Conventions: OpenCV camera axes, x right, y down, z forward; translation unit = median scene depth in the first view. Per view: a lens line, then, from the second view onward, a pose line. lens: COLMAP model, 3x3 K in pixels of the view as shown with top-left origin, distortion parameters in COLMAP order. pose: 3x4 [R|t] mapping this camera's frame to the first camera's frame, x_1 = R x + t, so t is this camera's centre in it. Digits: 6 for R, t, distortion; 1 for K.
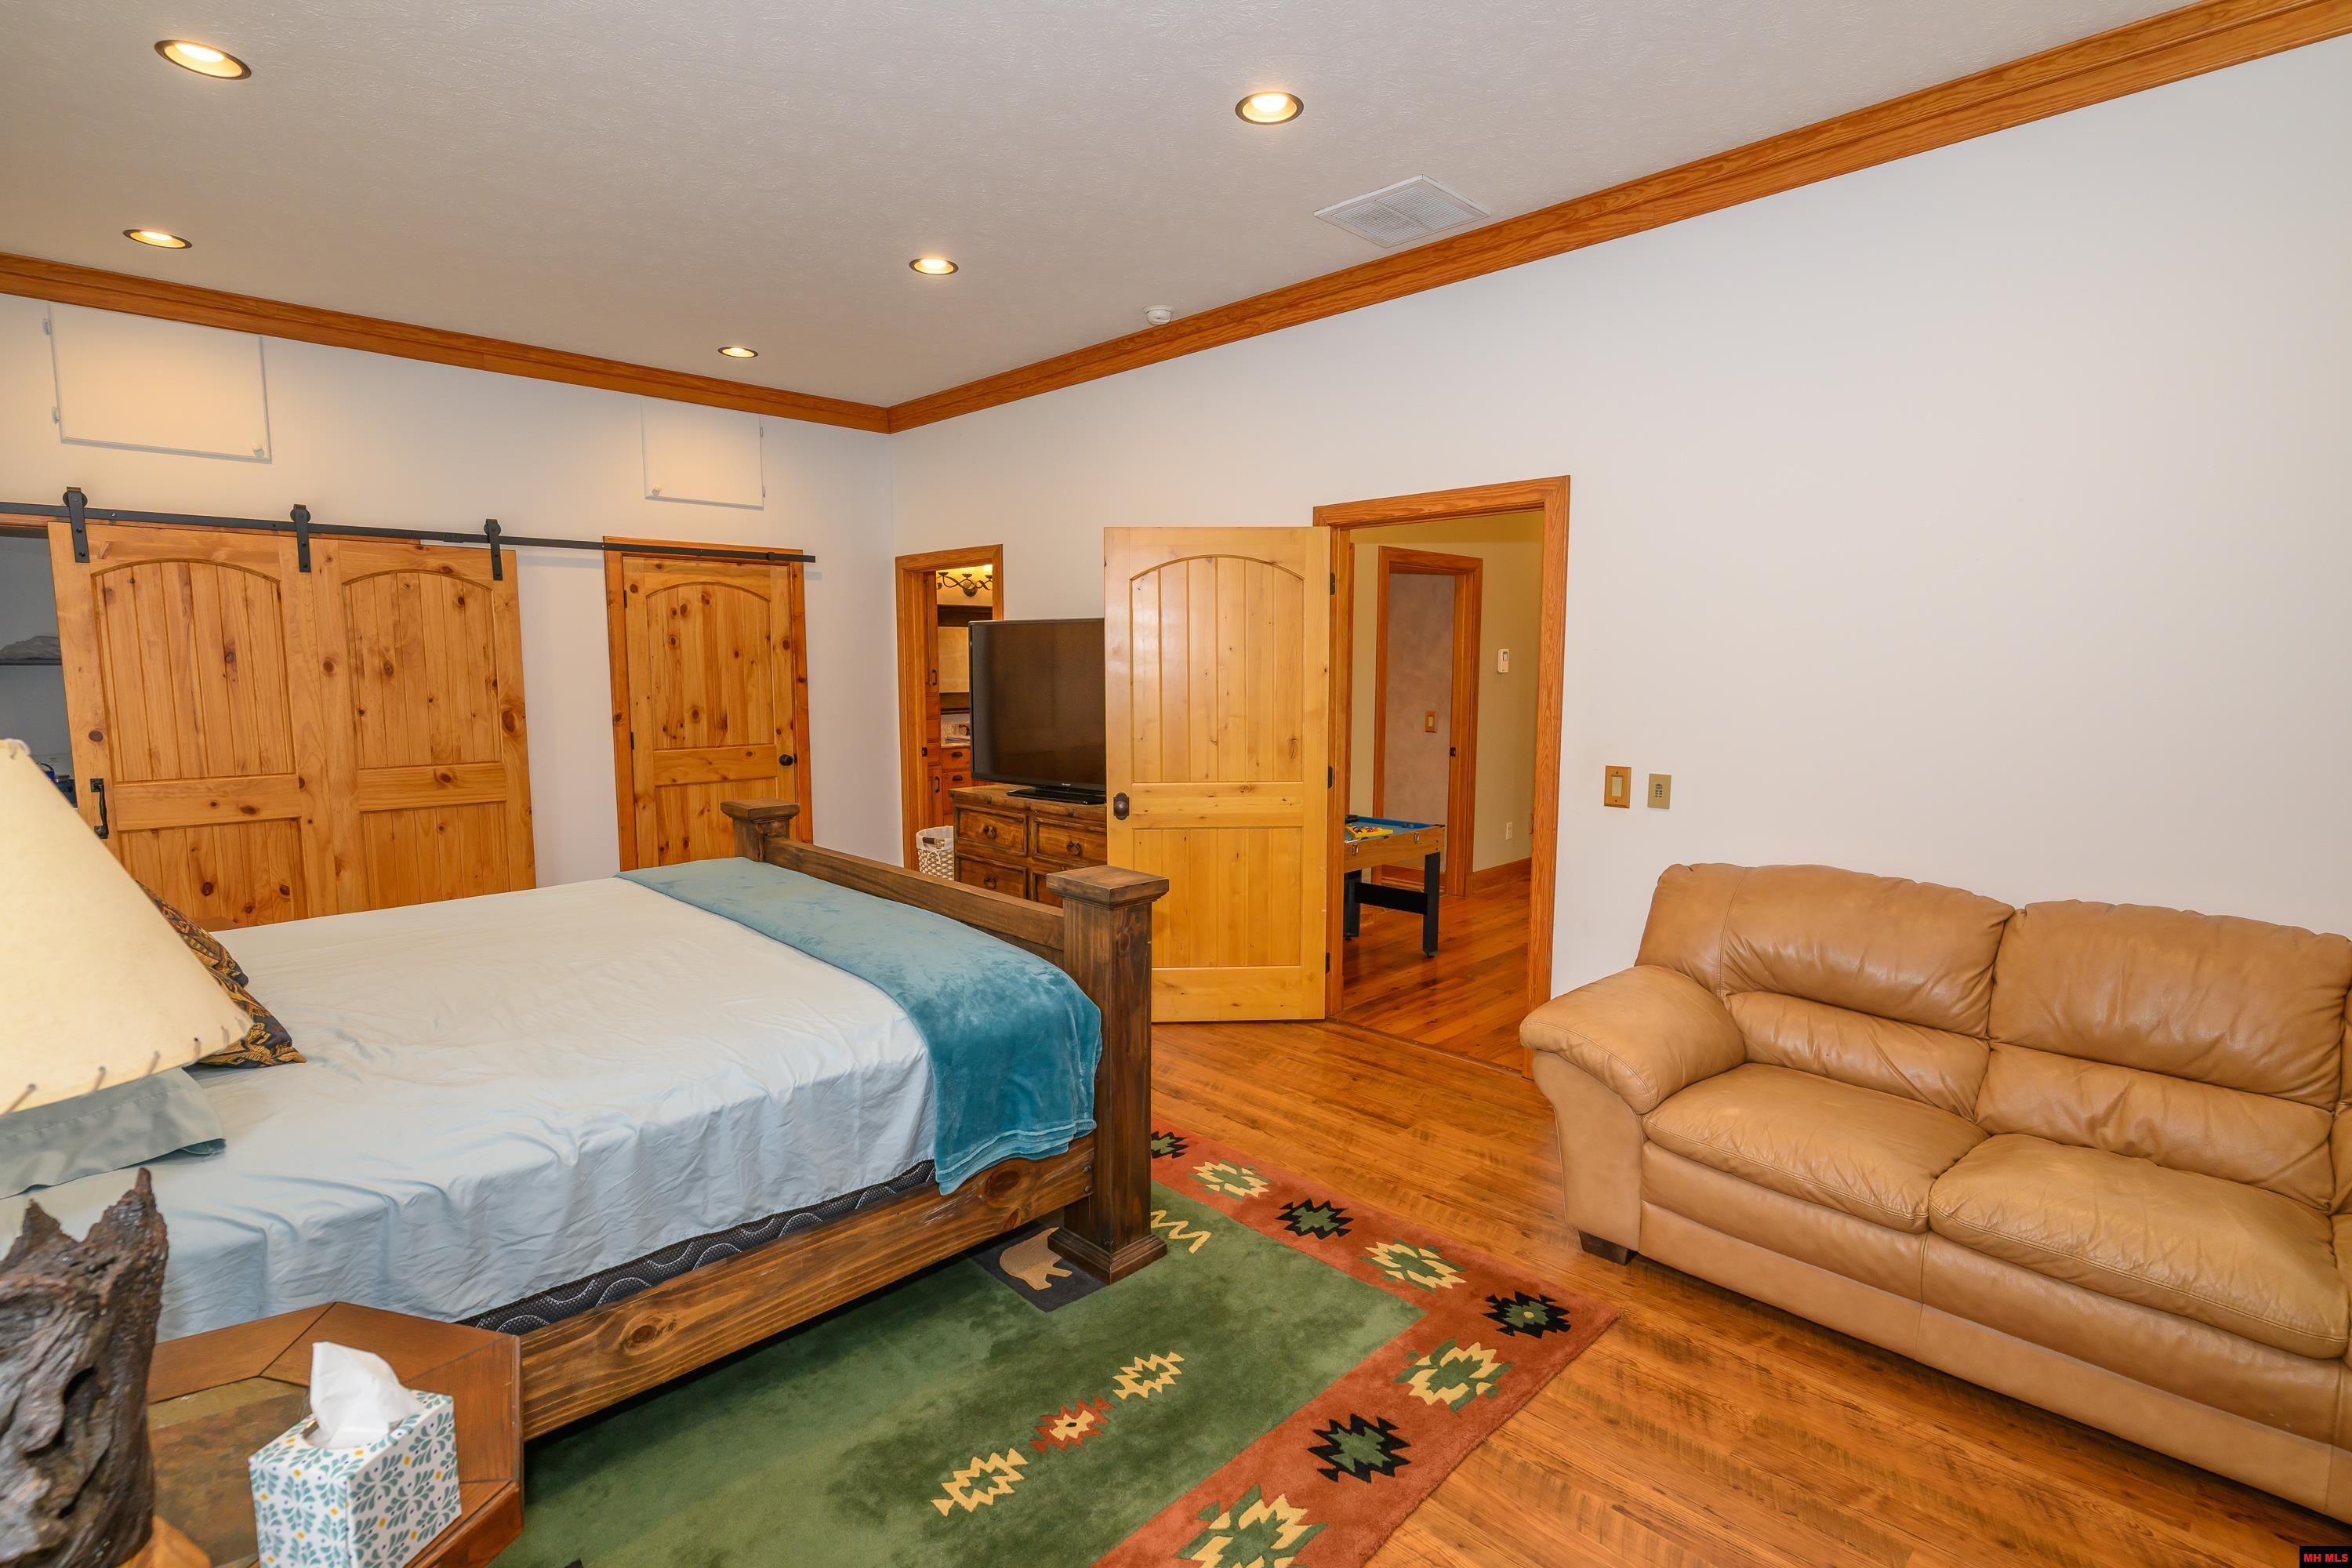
lens RADIAL K [[1106.9, 0, 1176.4], [0, 1106.9, 772.6], [0, 0, 1]] dist [-0.001448, 0.000566]
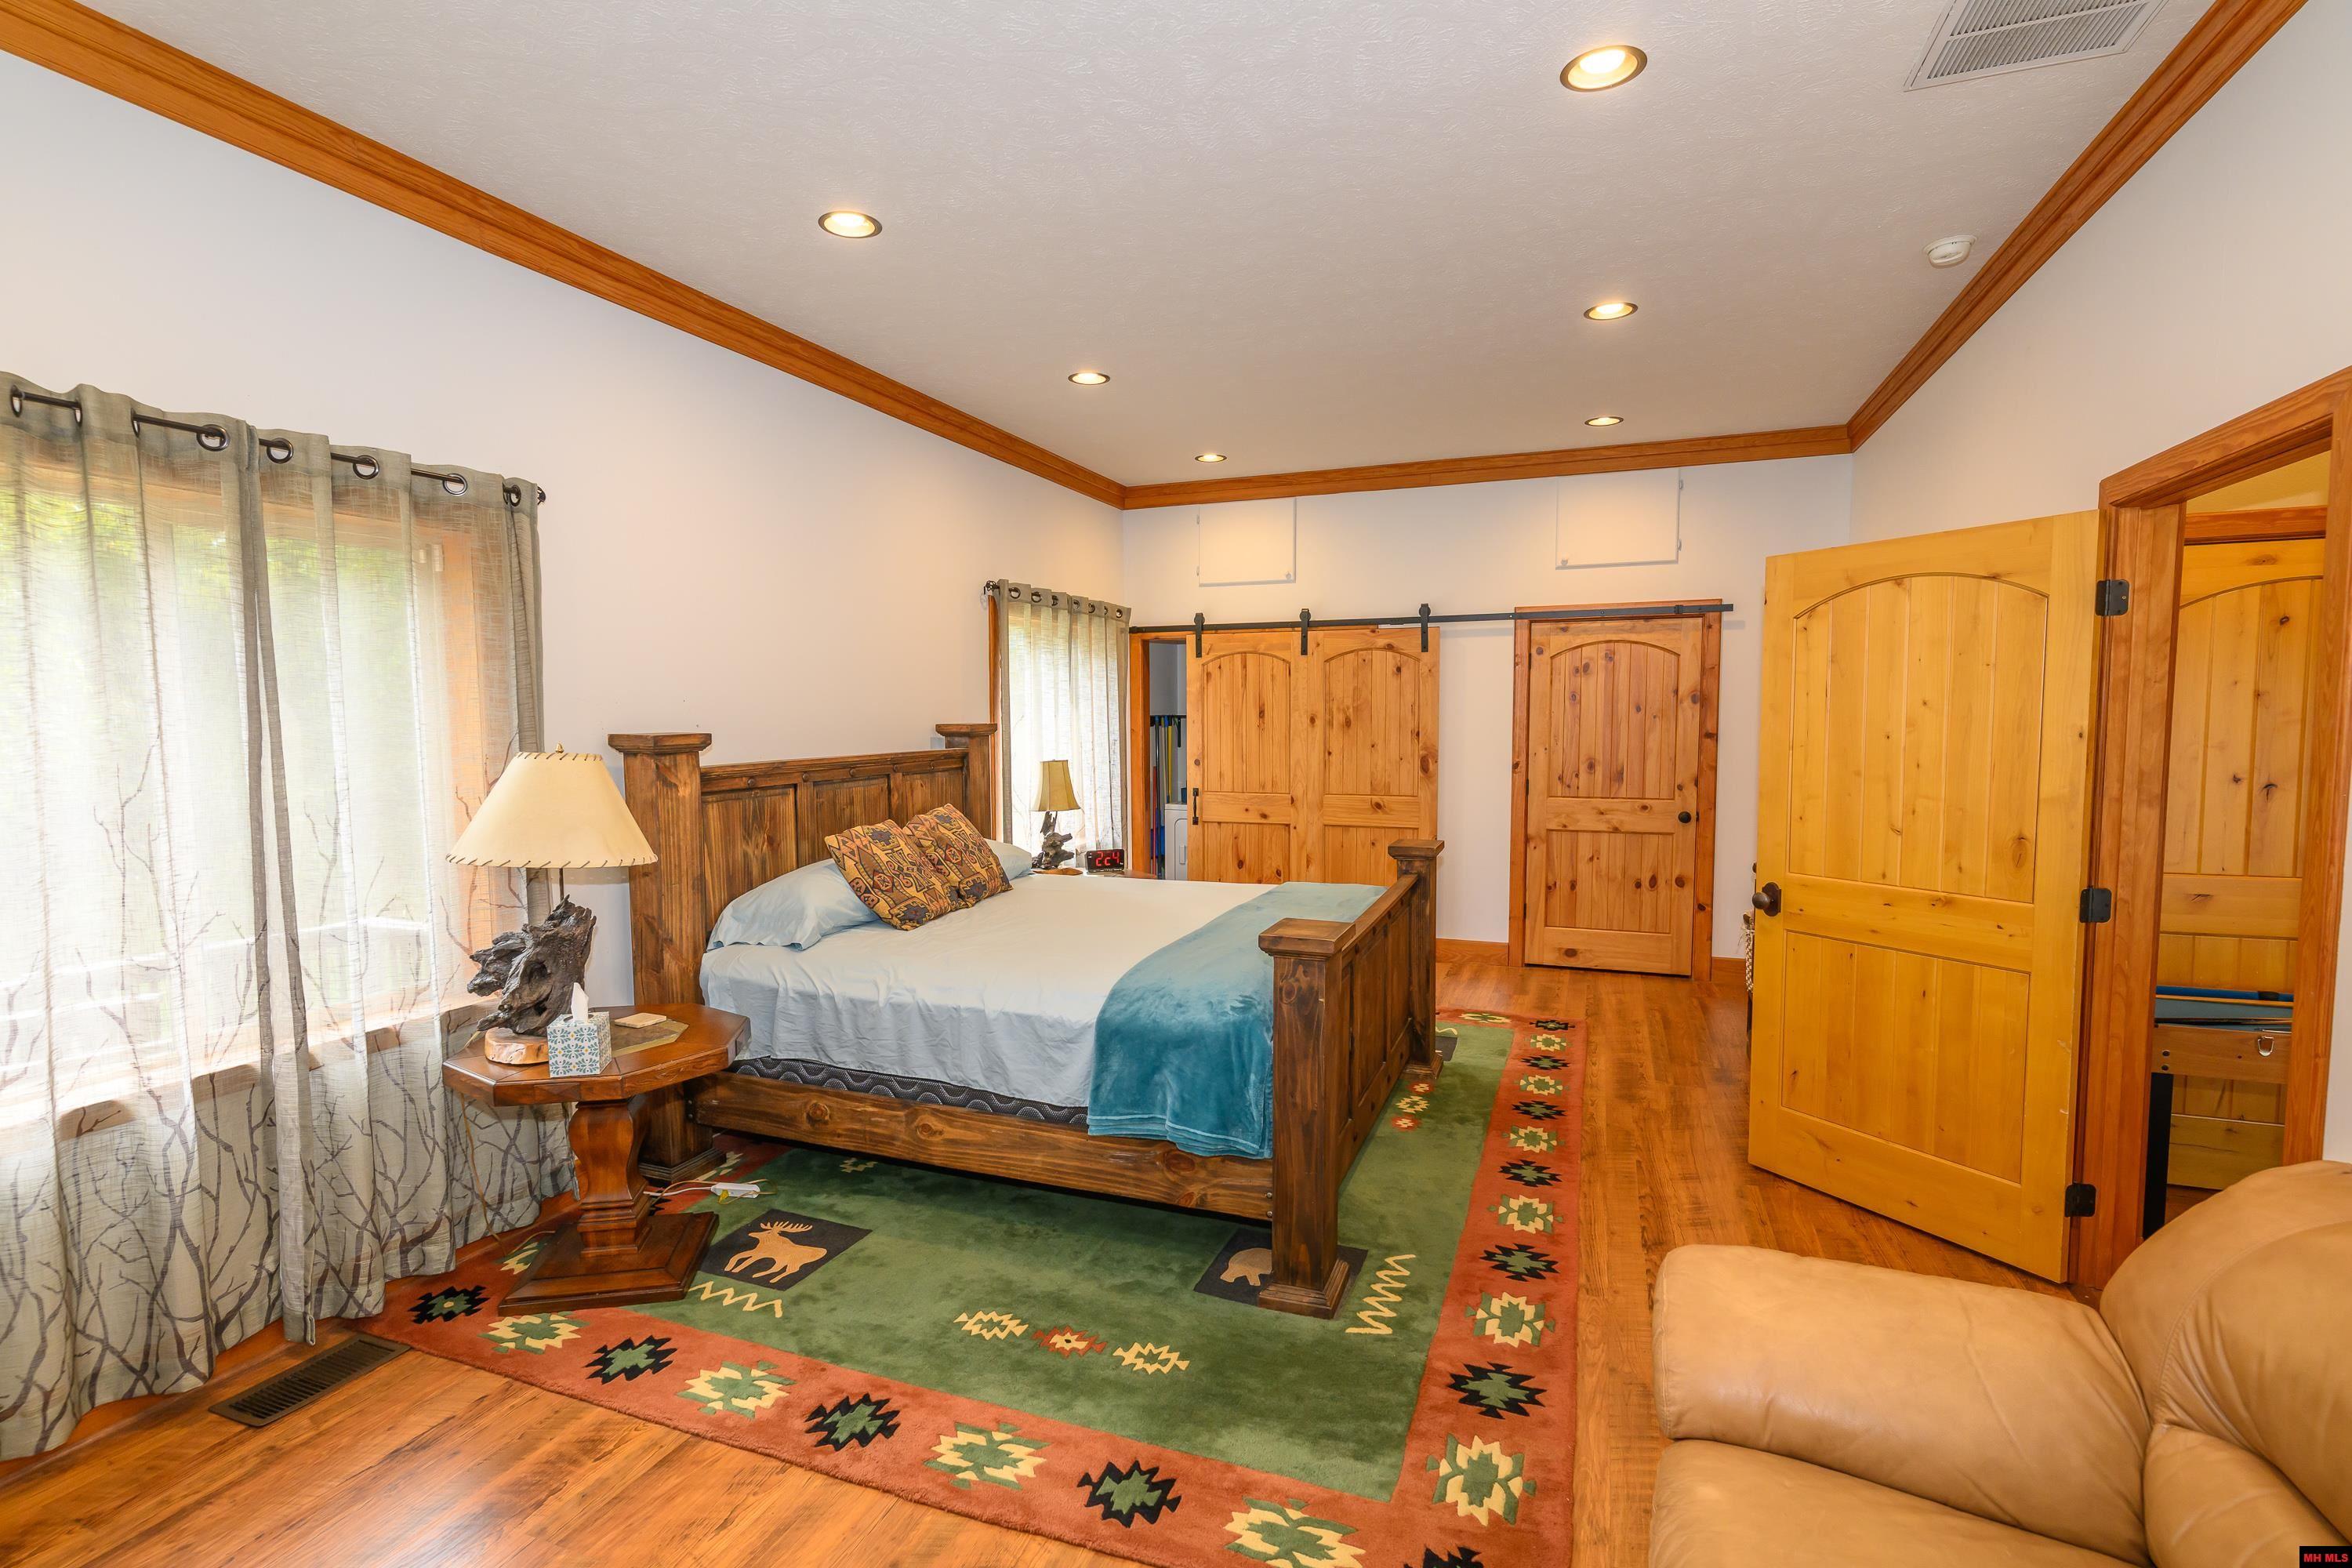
lens RADIAL K [[1130.4, 0, 1176.0], [0, 1130.4, 784.0], [0, 0, 1]] dist [-0.001804, 0.000571]
pose [[0.409329, 0.056342, -0.910646, 0.486475], [-0.086770, 0.995972, 0.022619, -0.032053], [0.908252, 0.069758, 0.412569, 0.247274]]
